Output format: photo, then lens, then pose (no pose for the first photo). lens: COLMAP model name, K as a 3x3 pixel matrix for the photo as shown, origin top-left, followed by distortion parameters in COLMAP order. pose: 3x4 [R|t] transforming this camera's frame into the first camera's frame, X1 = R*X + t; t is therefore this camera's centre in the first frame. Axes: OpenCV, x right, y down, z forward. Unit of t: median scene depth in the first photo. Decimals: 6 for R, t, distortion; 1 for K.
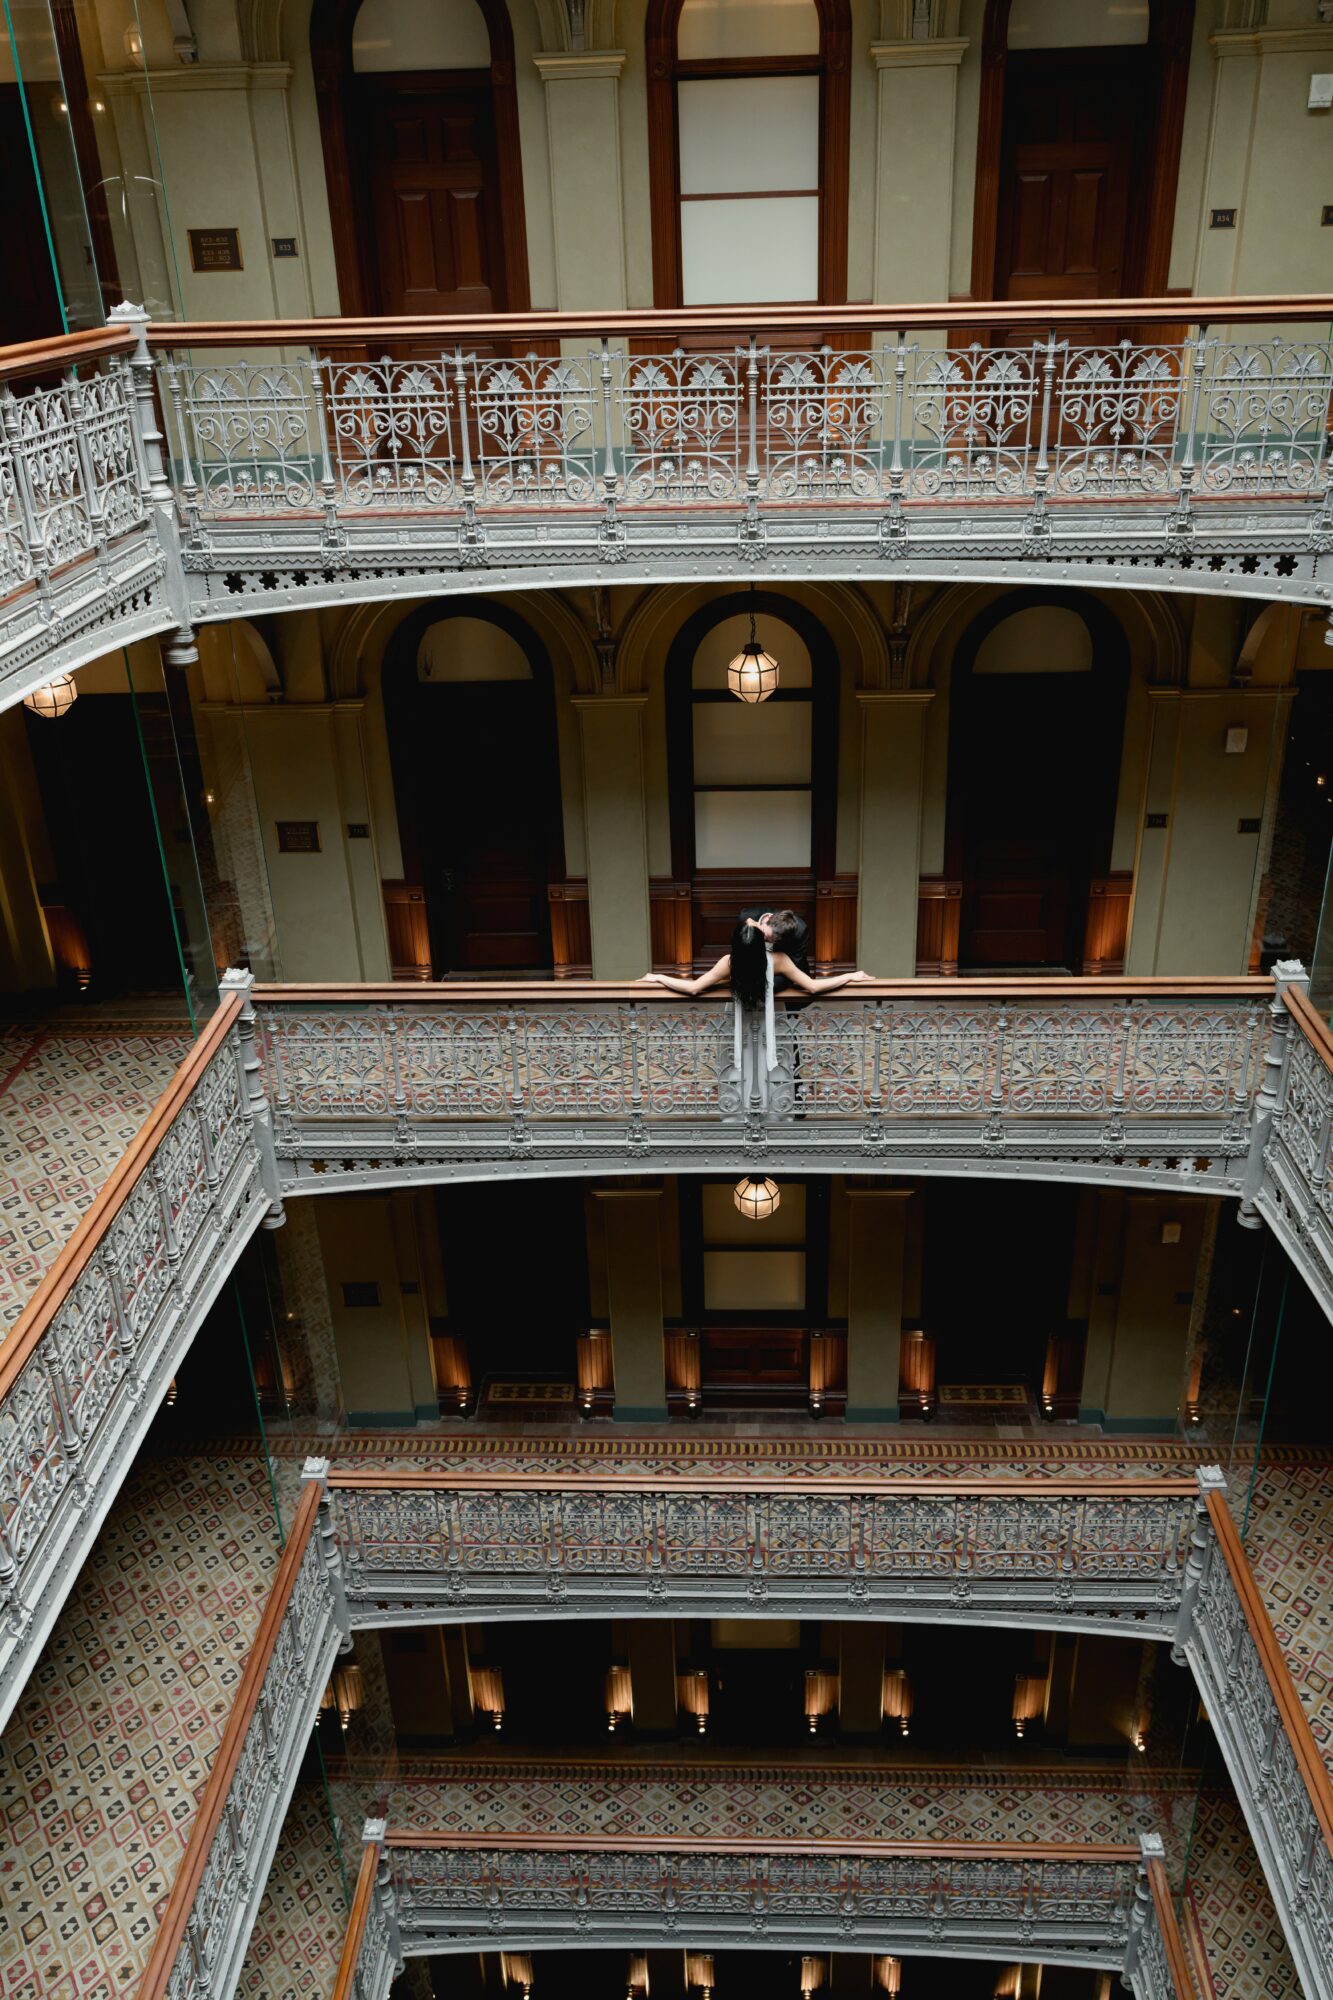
lens RADIAL K [[1589.7, 0, 669.4], [0, 1589.7, 990.9], [0, 0, 1]] dist [-0.005794, 0.017772]
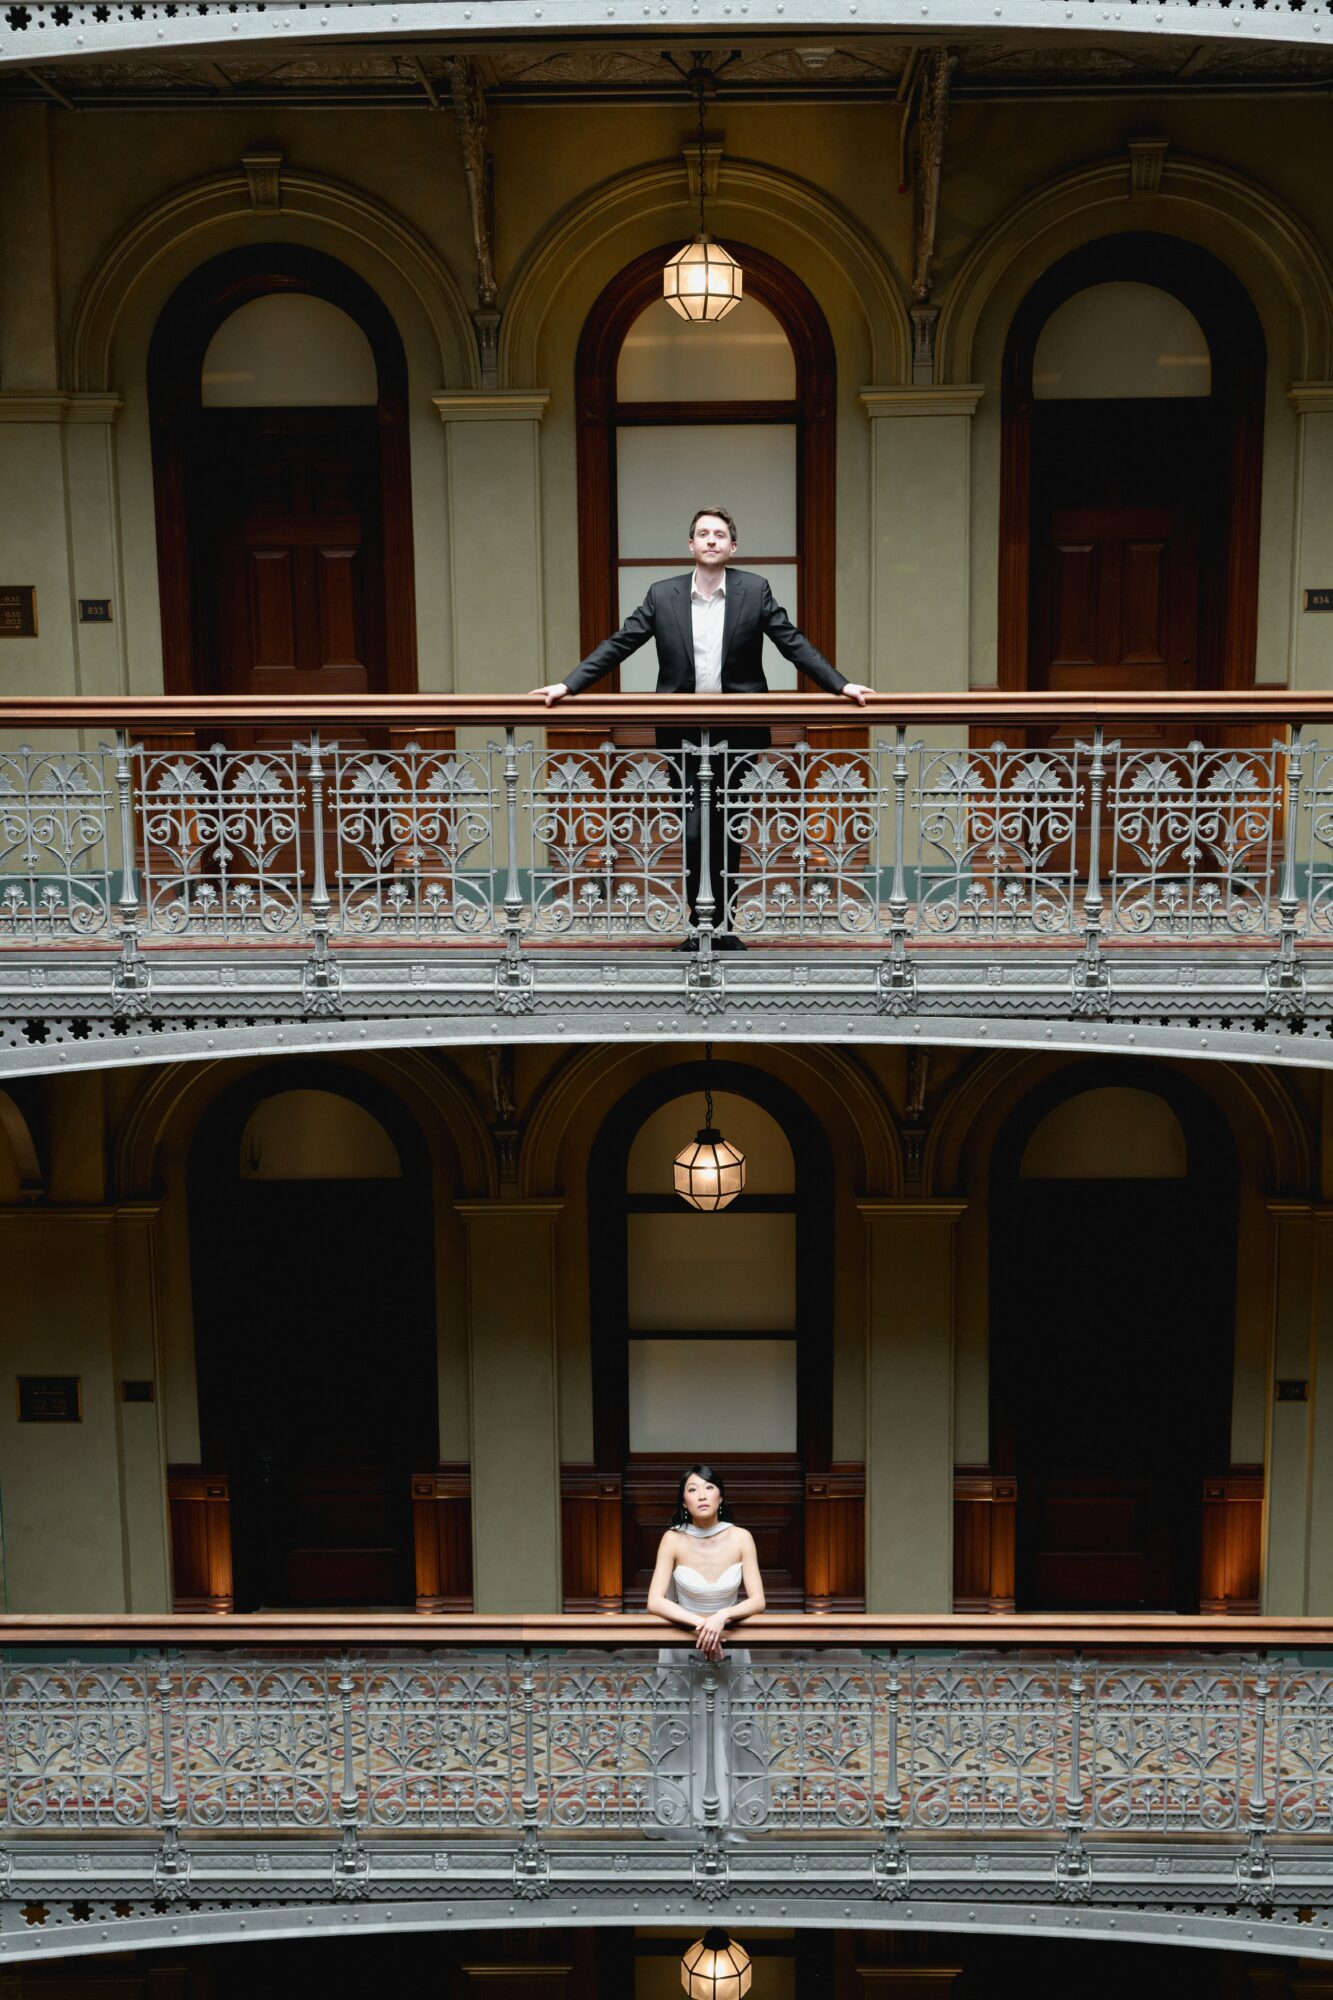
lens RADIAL K [[2344.3, 0, 671.3], [0, 2344.3, 1002.1], [0, 0, 1]] dist [0.040609, 0.000000]
pose [[0.999664, 0.016144, 0.020277, 0.013510], [-0.009872, 0.960523, -0.278025, 0.021835], [-0.023965, 0.277731, 0.960360, -0.034021]]
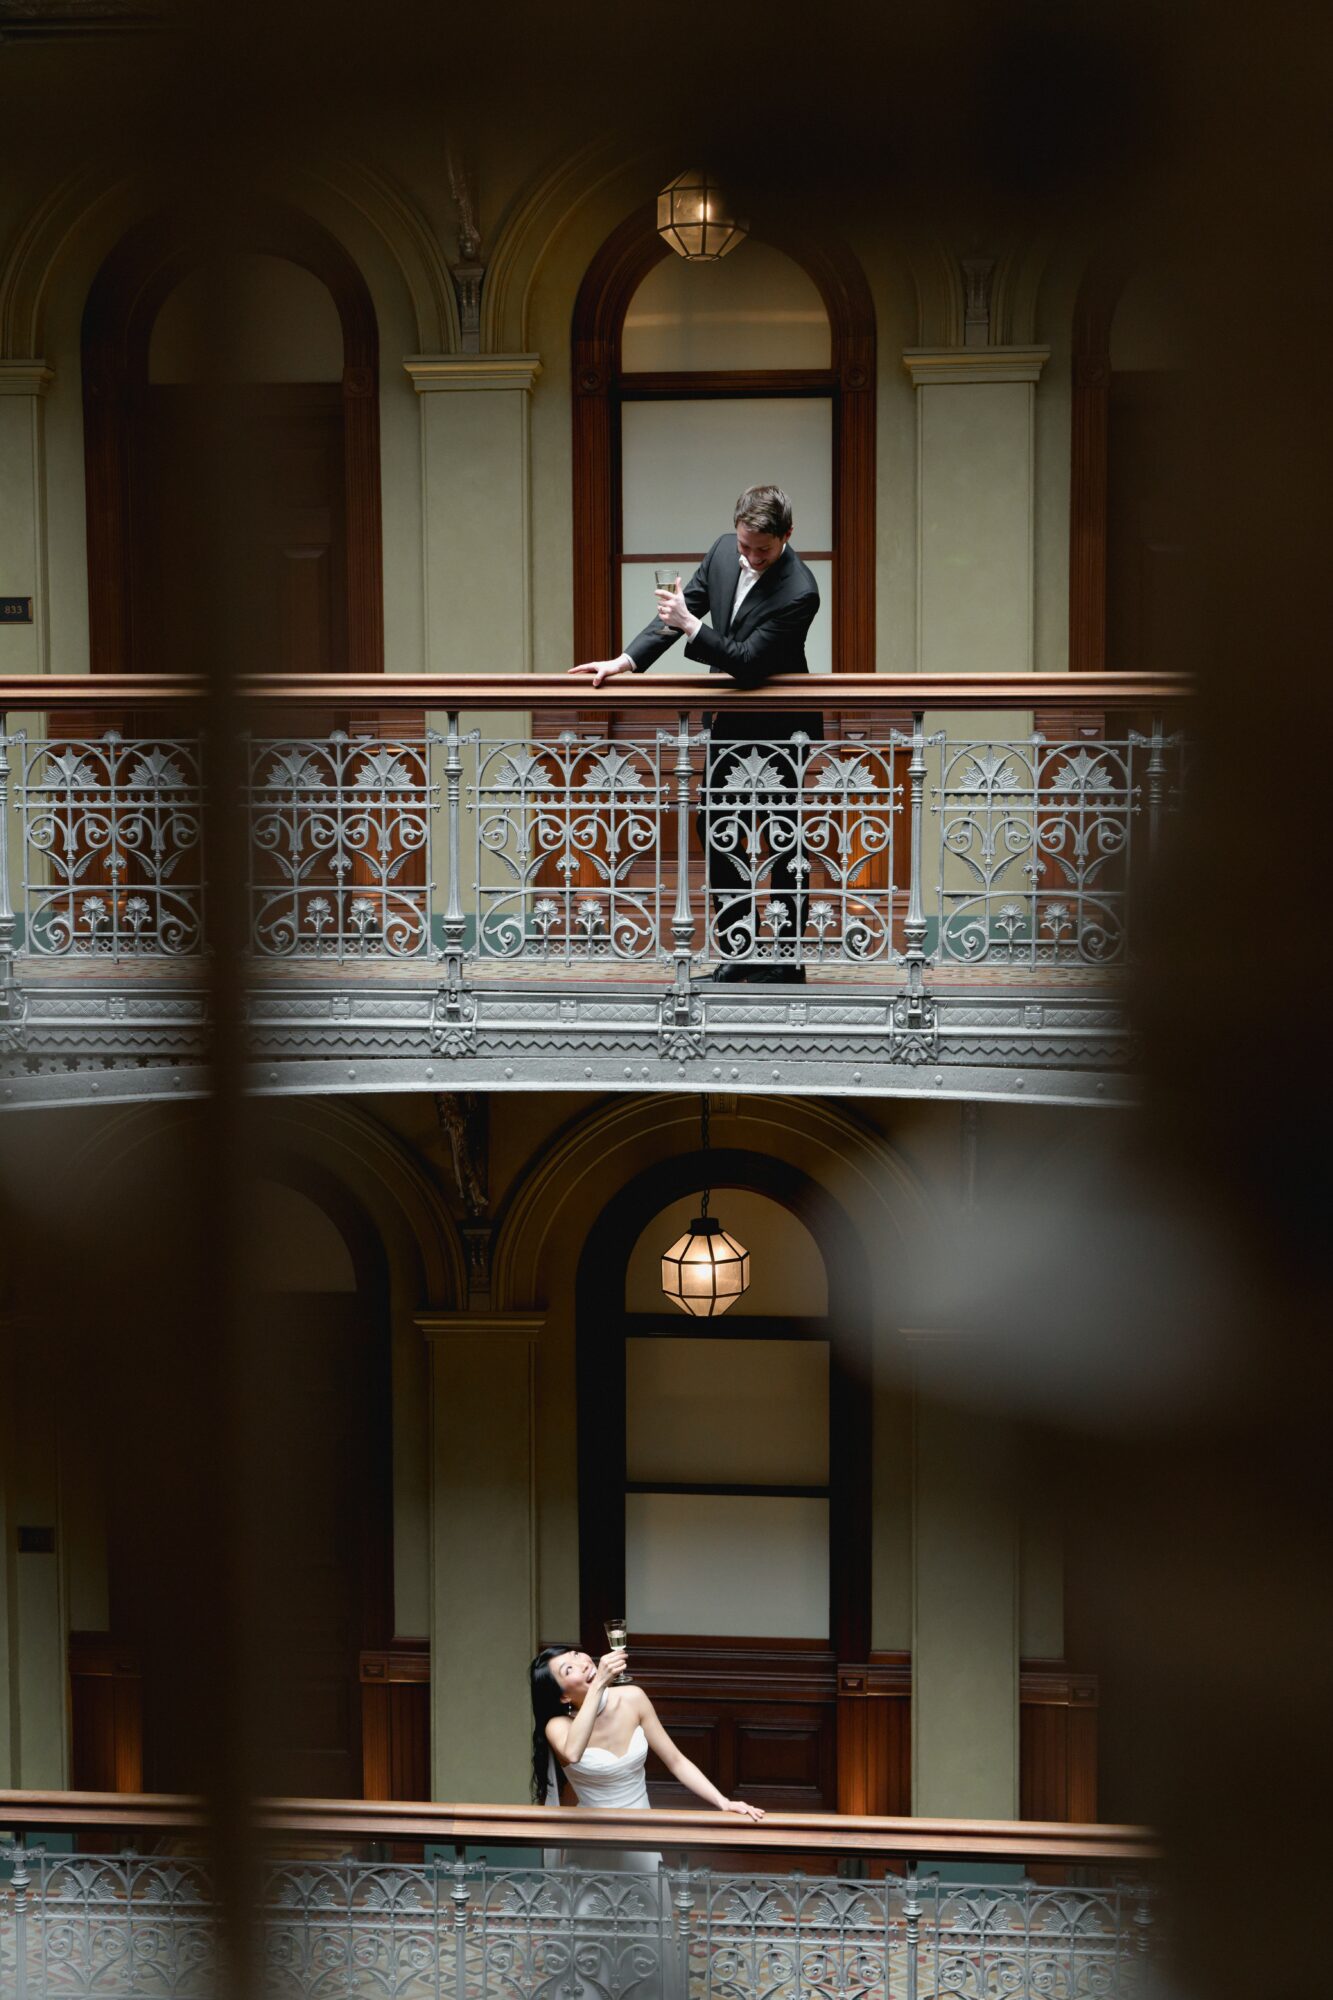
lens RADIAL K [[2706.9, 0, 672.7], [0, 2706.9, 990.8], [0, 0, 1]] dist [0.046926, 0.000000]
pose [[0.998383, 0.030217, -0.048141, 0.089870], [-0.045661, 0.930781, -0.362715, 0.072962], [0.033849, 0.364327, 0.930656, 0.027725]]
